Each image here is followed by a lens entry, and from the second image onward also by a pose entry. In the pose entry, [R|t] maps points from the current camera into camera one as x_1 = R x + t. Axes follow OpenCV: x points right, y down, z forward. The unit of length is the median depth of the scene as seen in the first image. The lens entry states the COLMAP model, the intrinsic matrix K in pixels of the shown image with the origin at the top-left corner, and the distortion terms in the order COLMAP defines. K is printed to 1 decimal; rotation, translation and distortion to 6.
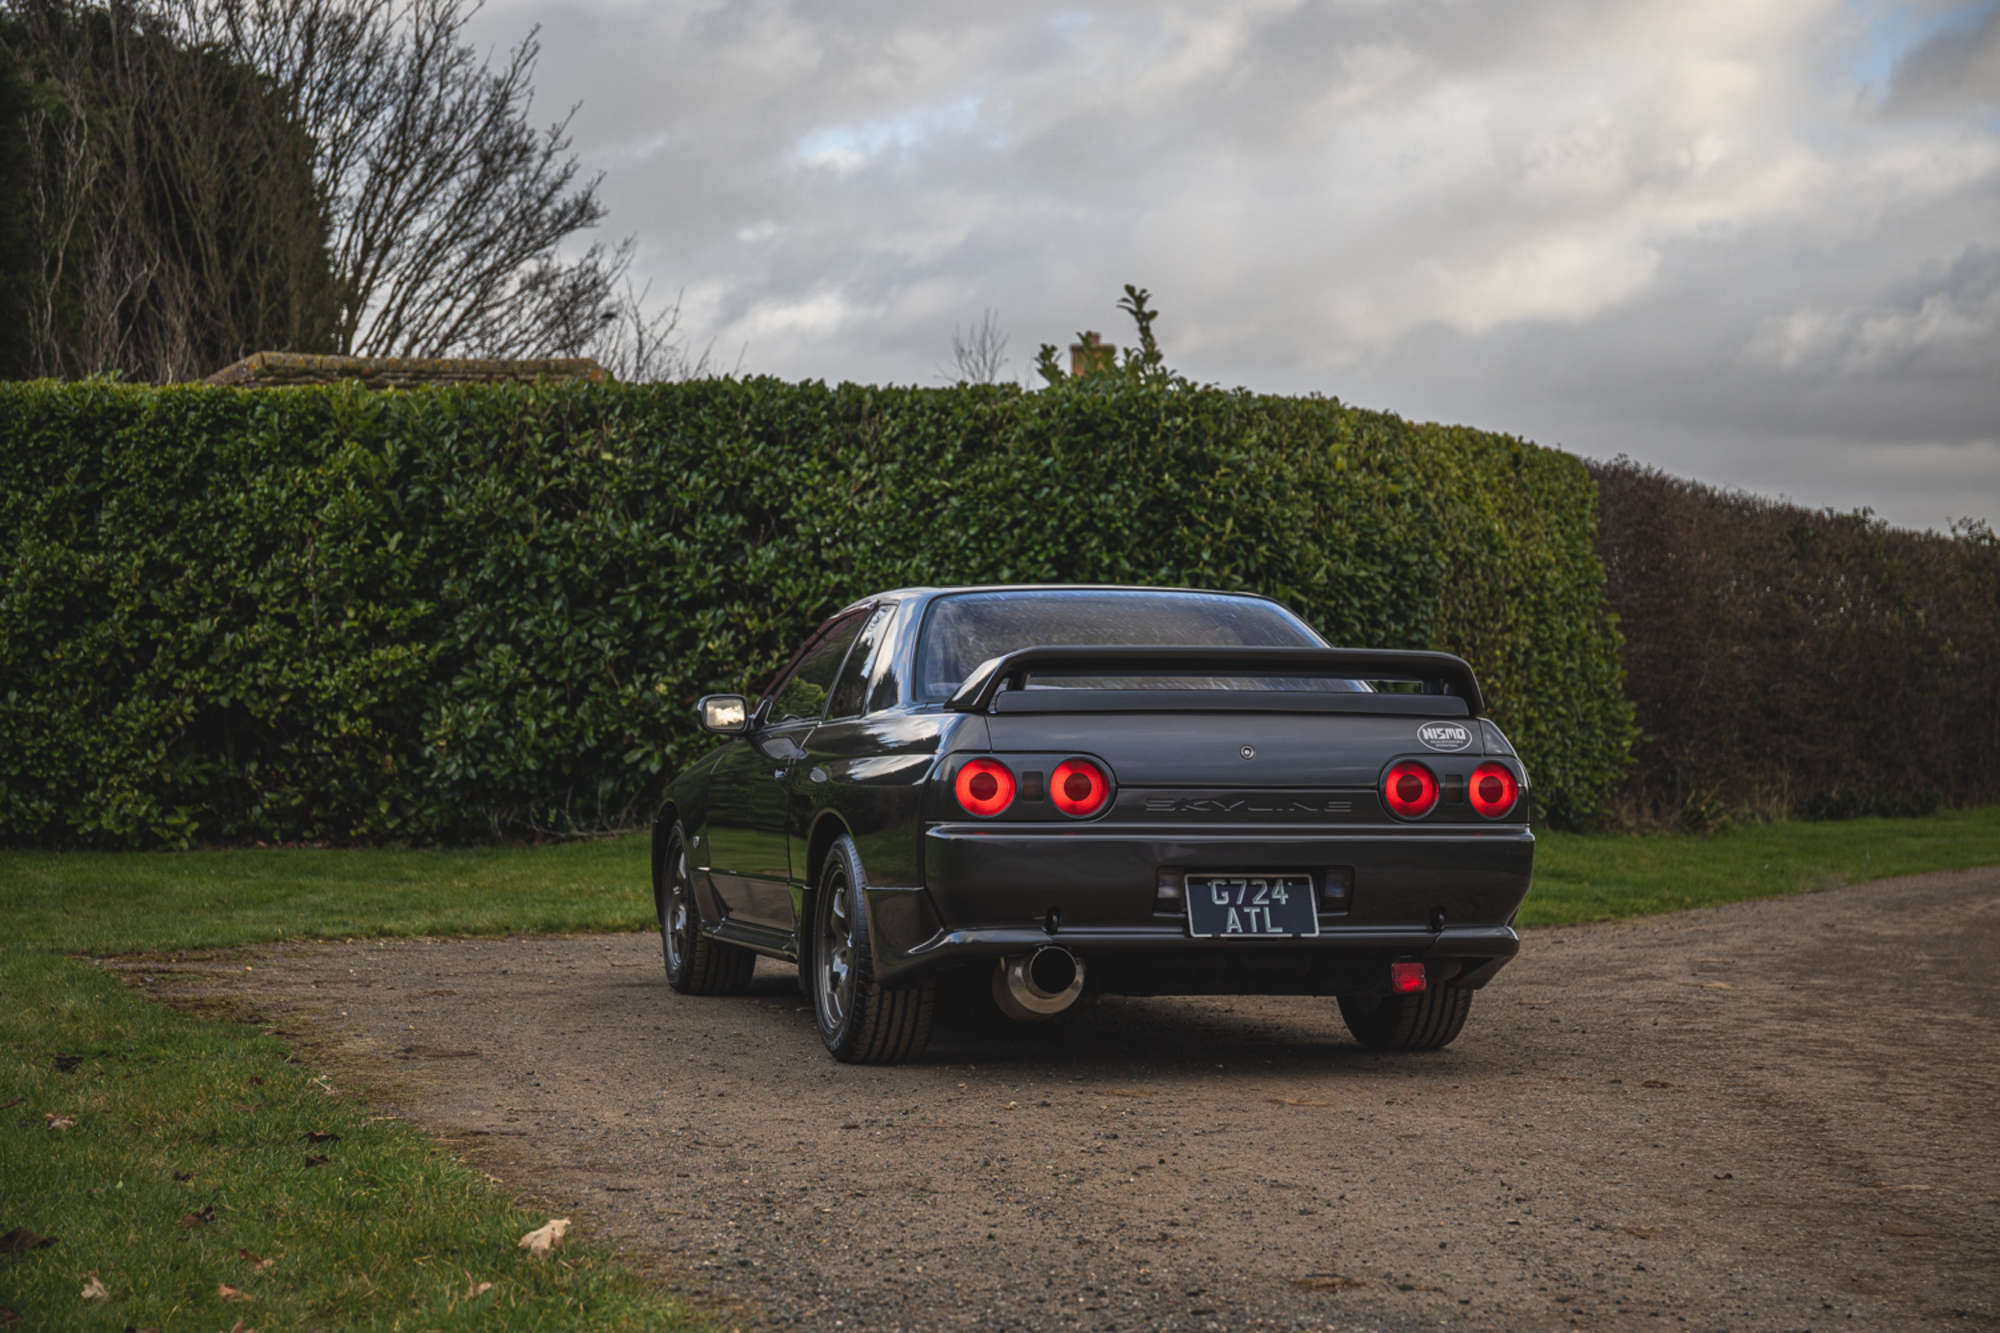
lens RADIAL K [[3629.0, 0, 1000.0], [0, 3629.0, 666.5], [0, 0, 1]] dist [0.119243, -0.019985]
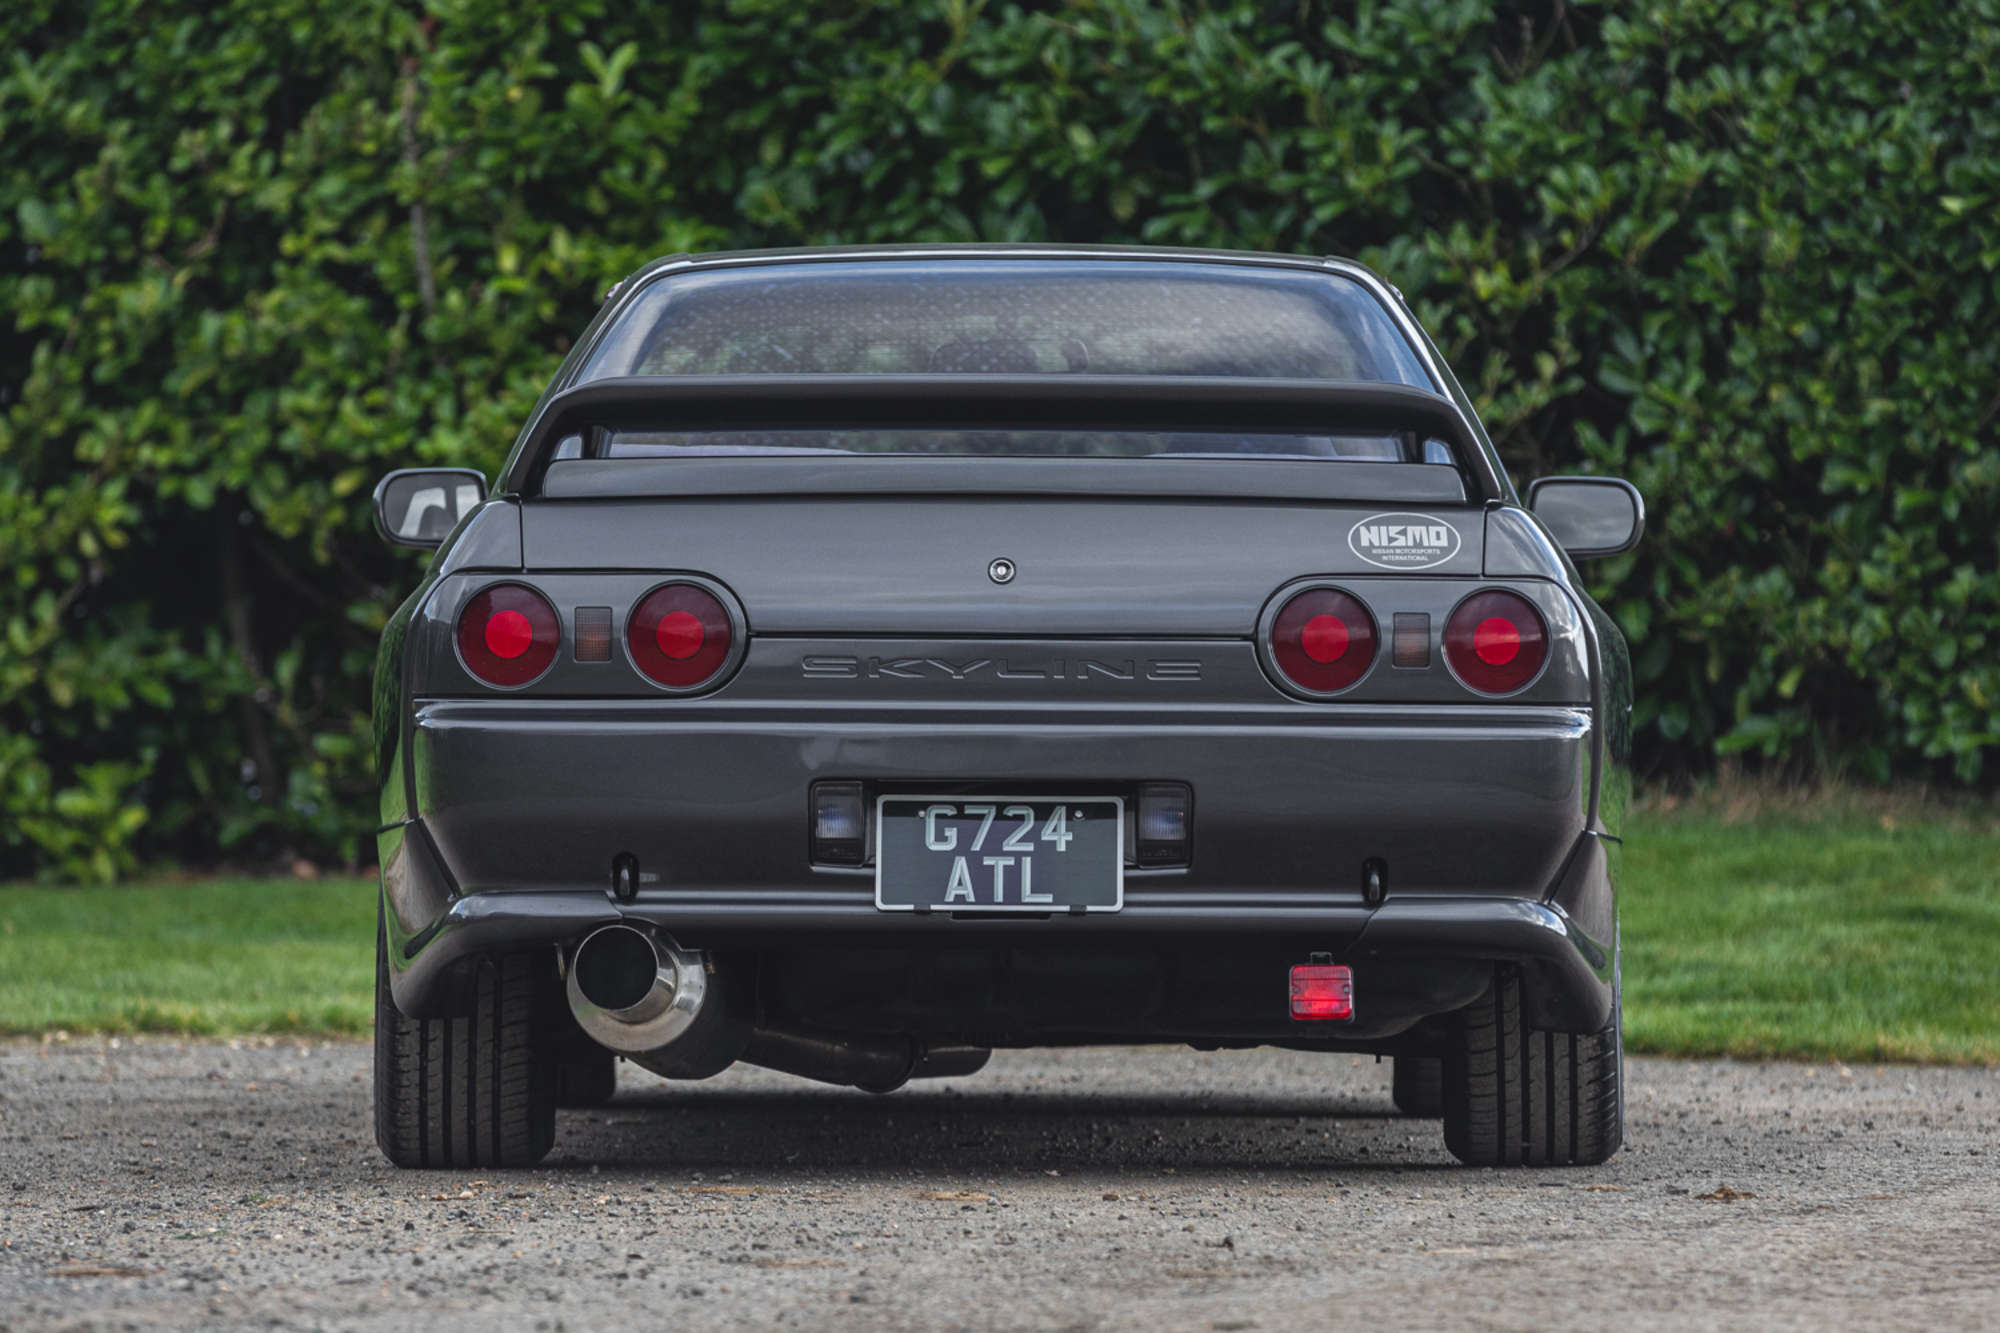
lens RADIAL K [[14677.4, 0, 1164.5], [0, 14677.4, 663.4], [0, 0, 1]] dist [0.622742, 15.518534]
pose [[0.969424, 0.002163, -0.245381, 0.266742], [0.002607, 0.999814, 0.019112, -0.001756], [0.245377, -0.019167, 0.969238, -0.471004]]
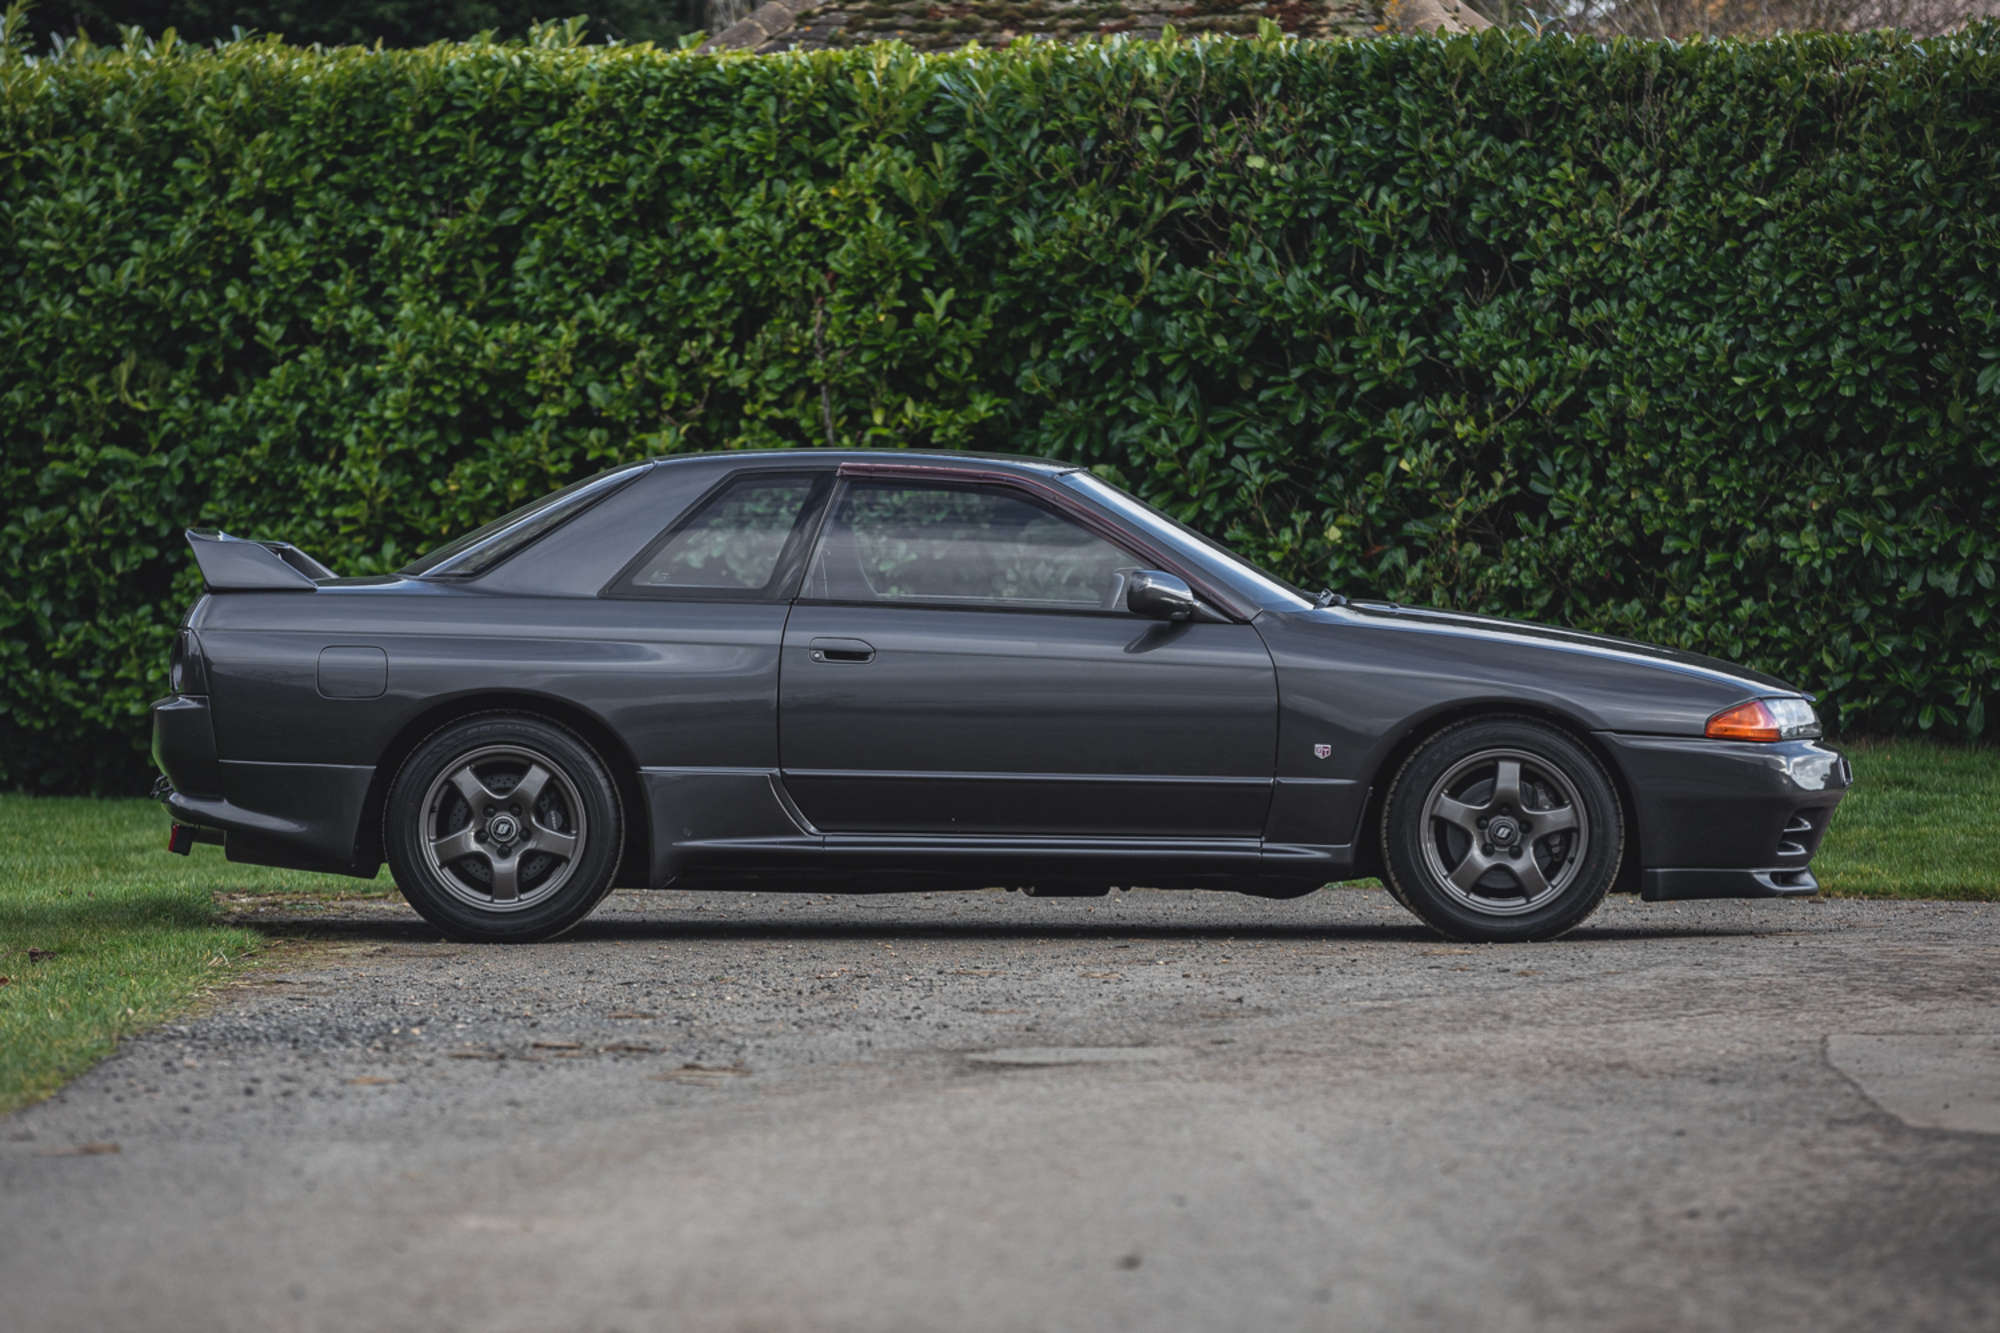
lens RADIAL K [[10194.0, 0, 1000.0], [0, 10194.0, 666.5], [0, 0, 1]] dist [0.499905, -3.684697]
pose [[0.959545, -0.002706, -0.281543, 0.344066], [0.009936, 0.999656, 0.024257, -0.014287], [0.281381, -0.026074, 0.959242, -0.698772]]
